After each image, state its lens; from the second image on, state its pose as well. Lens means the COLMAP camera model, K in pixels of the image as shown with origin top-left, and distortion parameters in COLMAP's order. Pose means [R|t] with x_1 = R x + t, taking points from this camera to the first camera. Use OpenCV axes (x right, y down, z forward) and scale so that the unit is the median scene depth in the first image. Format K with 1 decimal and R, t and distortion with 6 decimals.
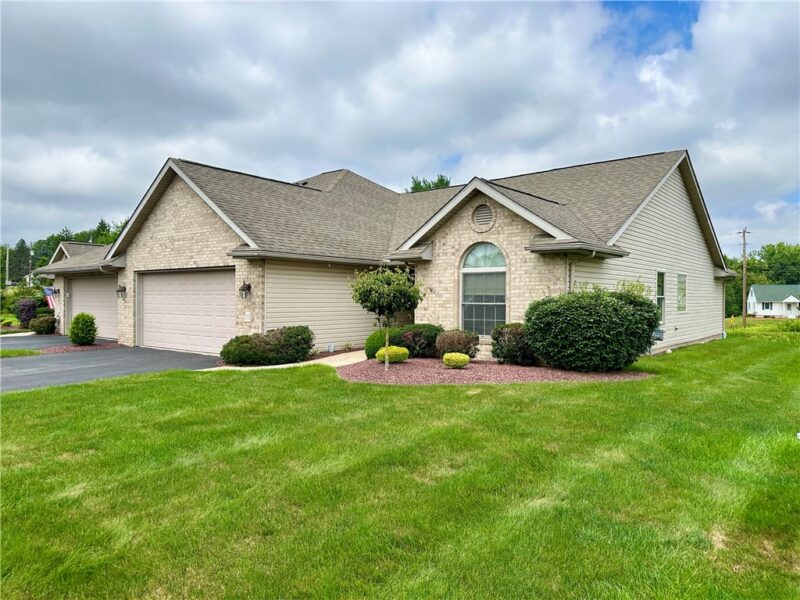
lens RADIAL K [[567.4, 0, 397.6], [0, 567.4, 301.8], [0, 0, 1]] dist [0.058153, -0.038730]
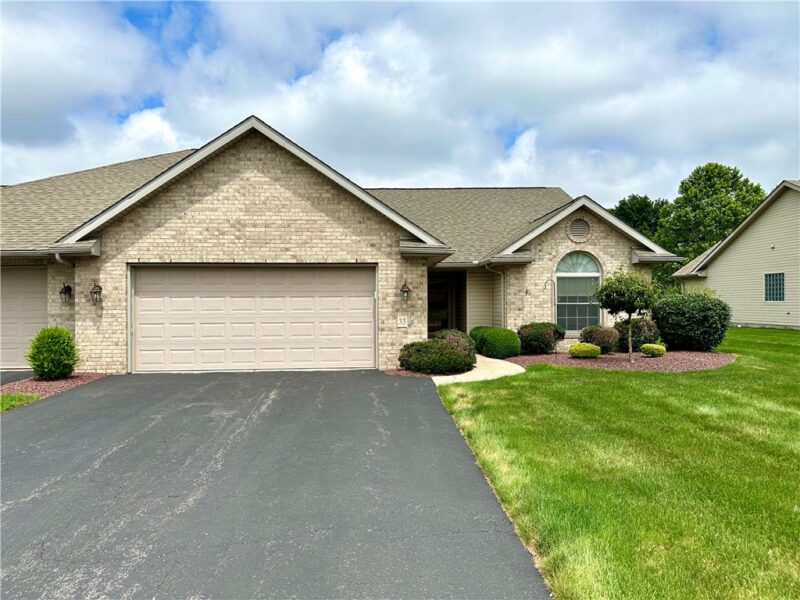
lens RADIAL K [[567.4, 0, 398.1], [0, 567.4, 296.4], [0, 0, 1]] dist [0.058153, -0.038730]
pose [[0.741379, -0.001911, 0.671084, -0.862388], [0.012886, 0.999852, -0.011389, -0.002475], [-0.670963, 0.017091, 0.741294, 0.355520]]
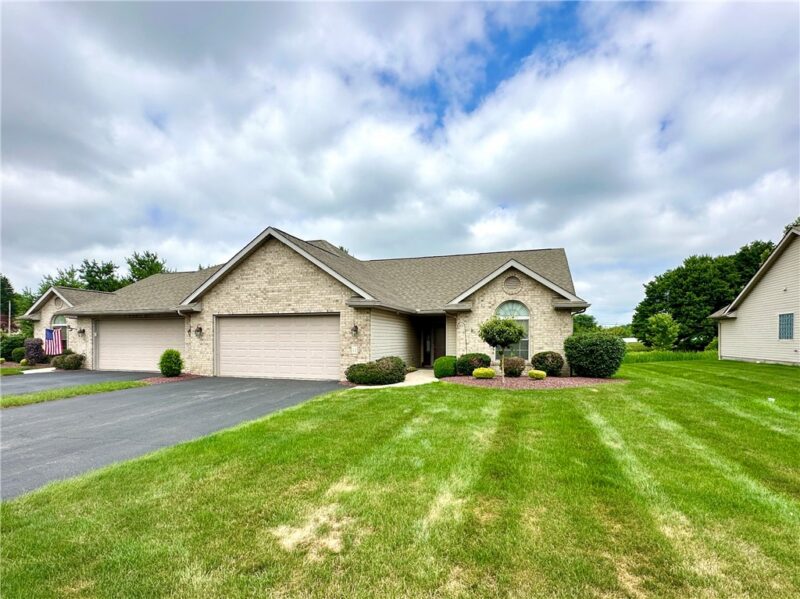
lens RADIAL K [[437.2, 0, 382.4], [0, 437.2, 338.4], [0, 0, 1]] dist [-0.006371, -0.001251]
pose [[0.936698, -0.001678, 0.350134, -0.568889], [0.004529, 0.999963, -0.007323, 0.006712], [-0.350109, 0.008446, 0.936671, 0.001205]]
